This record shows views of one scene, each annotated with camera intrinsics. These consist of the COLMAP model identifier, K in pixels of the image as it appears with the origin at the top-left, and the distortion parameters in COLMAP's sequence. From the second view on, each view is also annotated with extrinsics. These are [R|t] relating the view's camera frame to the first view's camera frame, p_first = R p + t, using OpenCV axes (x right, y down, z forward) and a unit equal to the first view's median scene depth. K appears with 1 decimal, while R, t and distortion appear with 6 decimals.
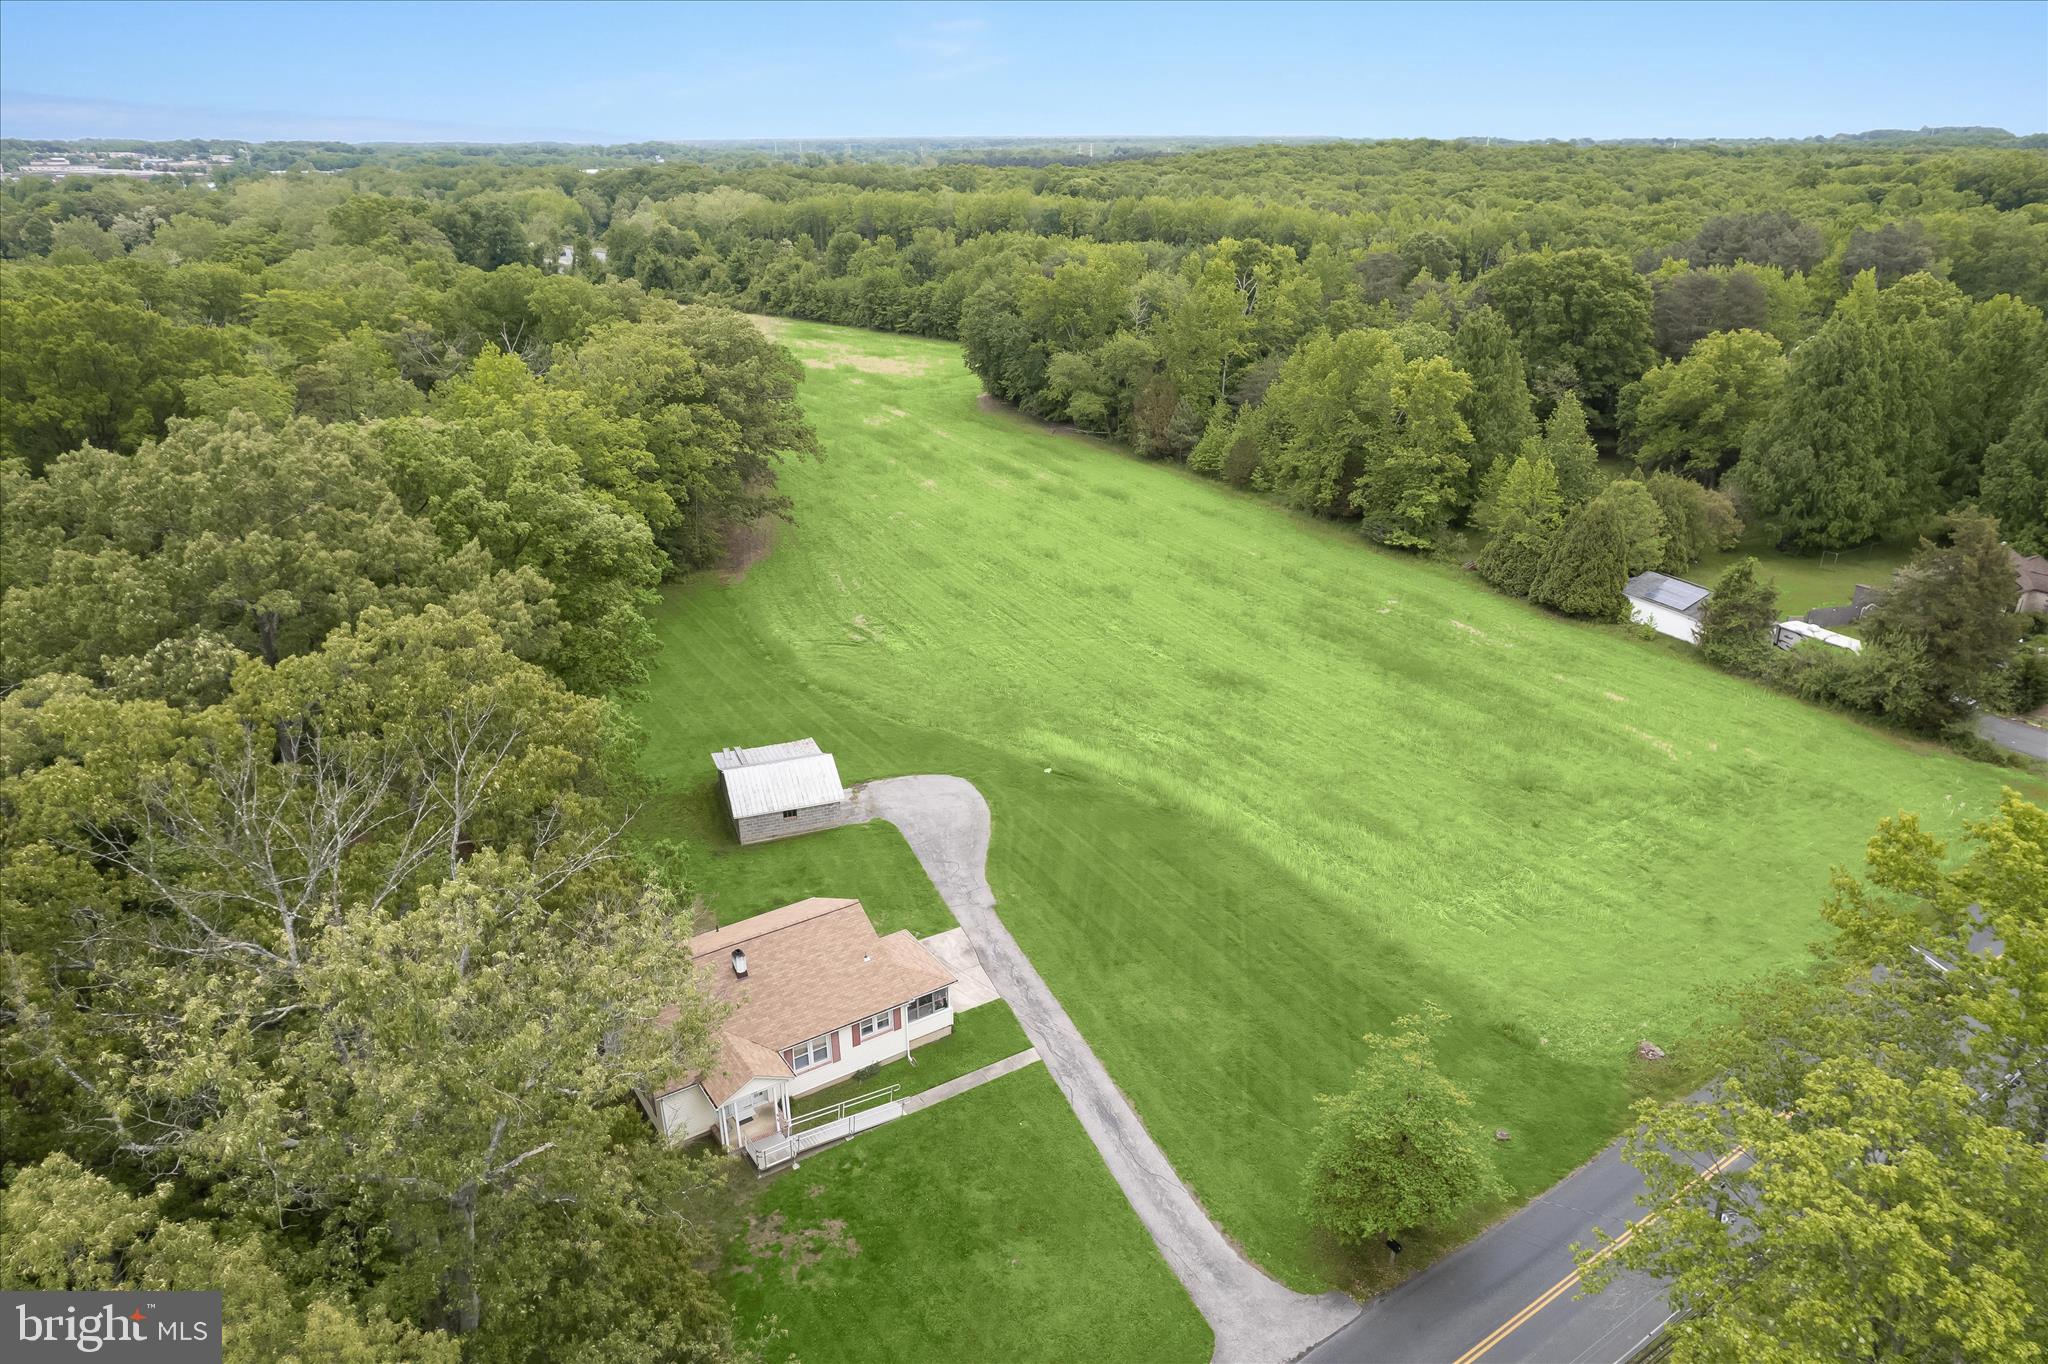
lens RADIAL K [[1312.8, 0, 1032.5], [0, 1312.8, 687.9], [0, 0, 1]] dist [-0.072504, 0.064049]
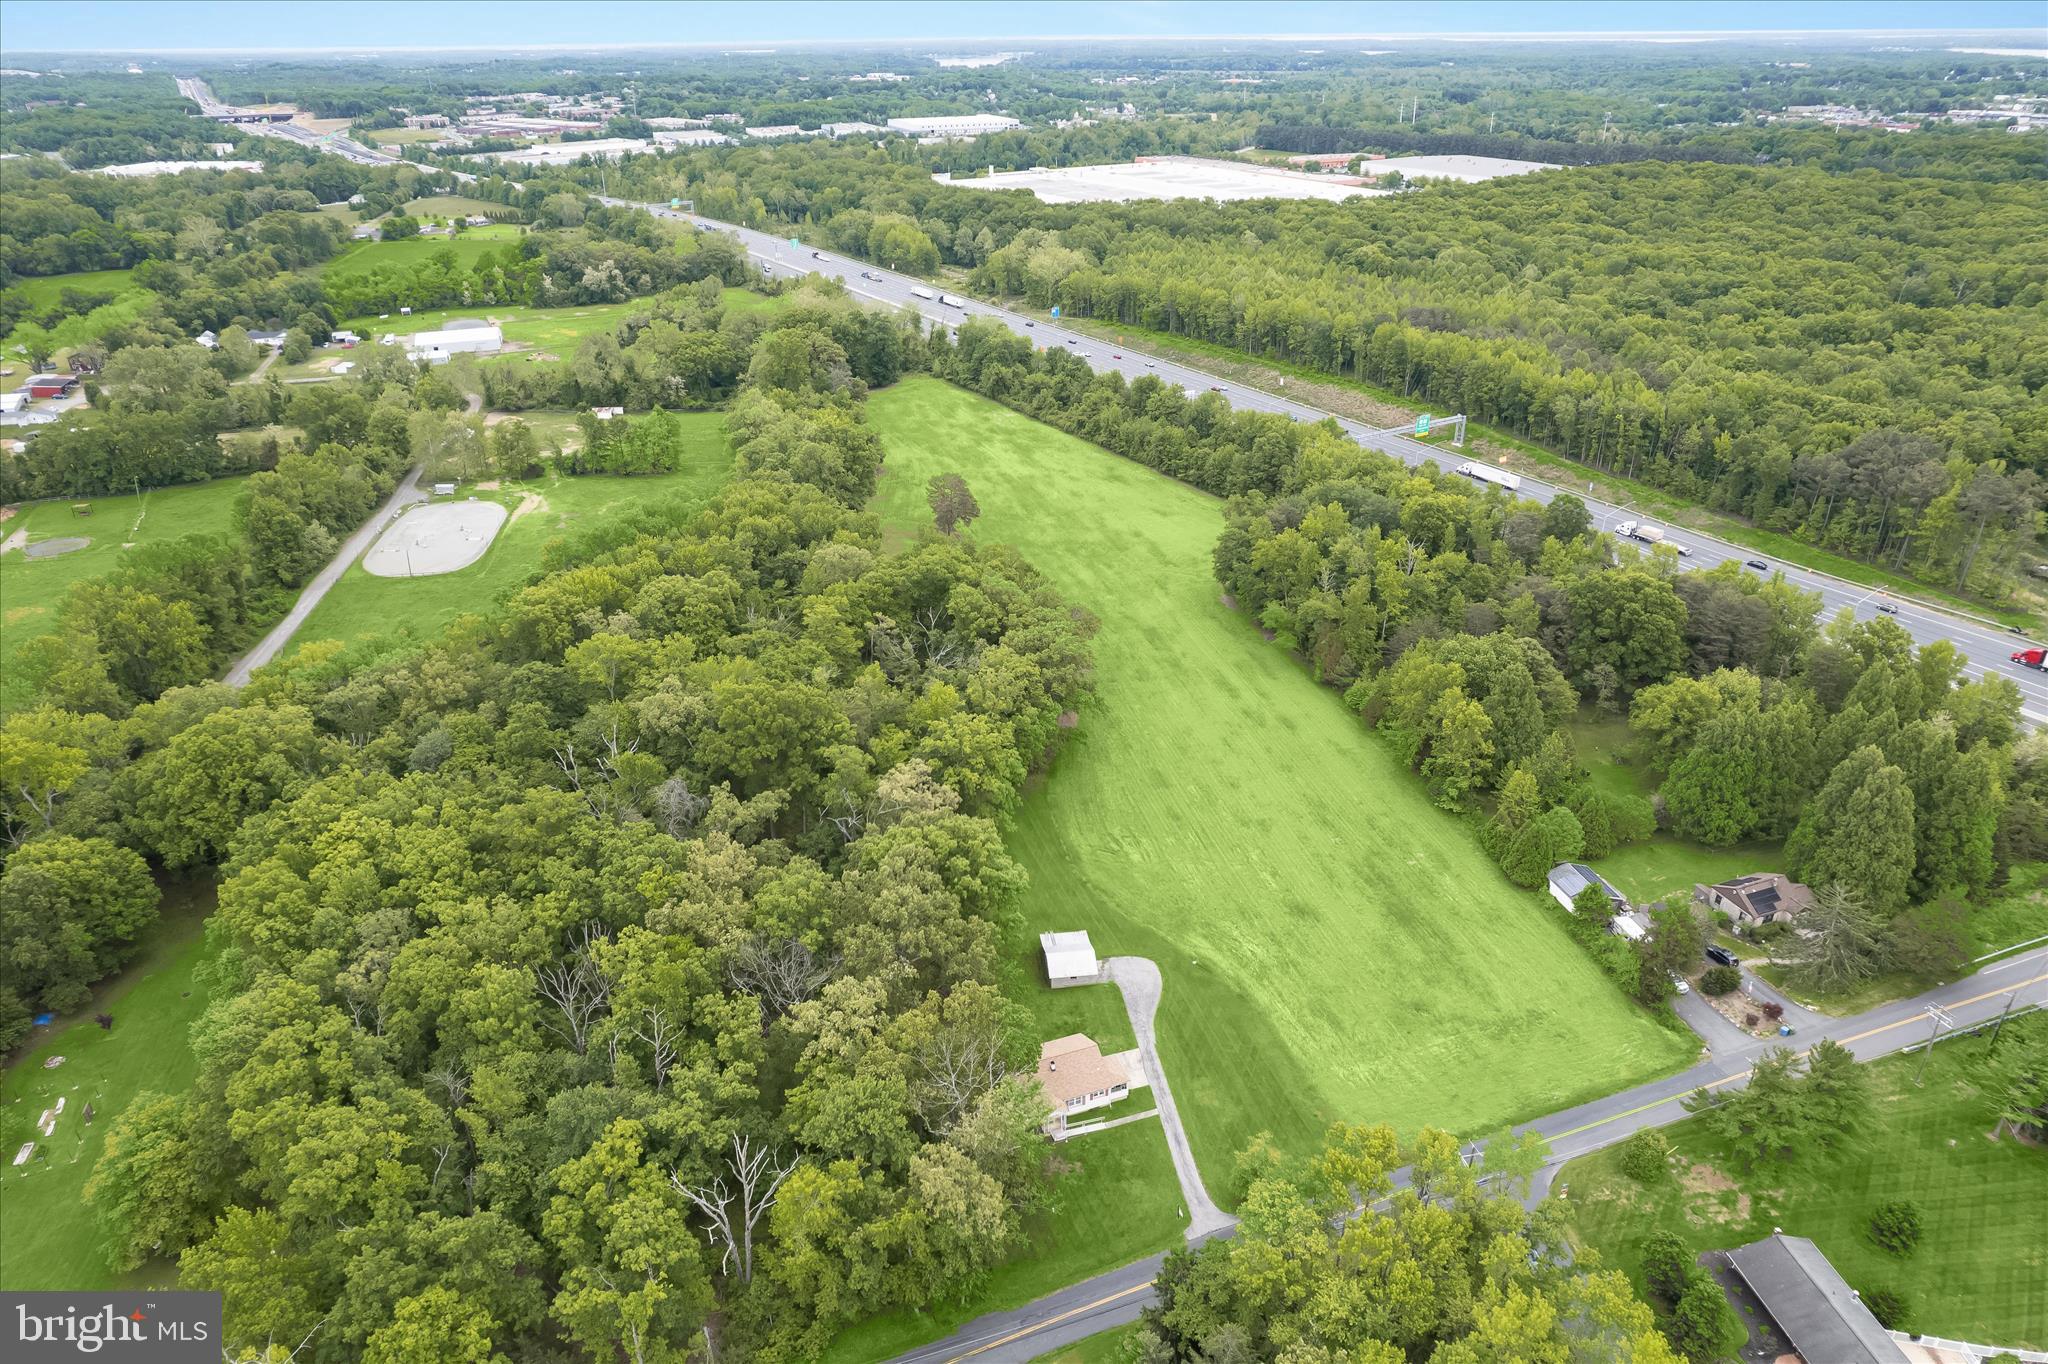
lens RADIAL K [[1312.8, 0, 1032.5], [0, 1312.8, 687.9], [0, 0, 1]] dist [-0.072504, 0.064049]
pose [[0.973874, 0.099707, -0.204029, 0.112481], [-0.085279, 0.993272, 0.078344, -0.406907], [0.210468, -0.058898, 0.975825, -0.850462]]
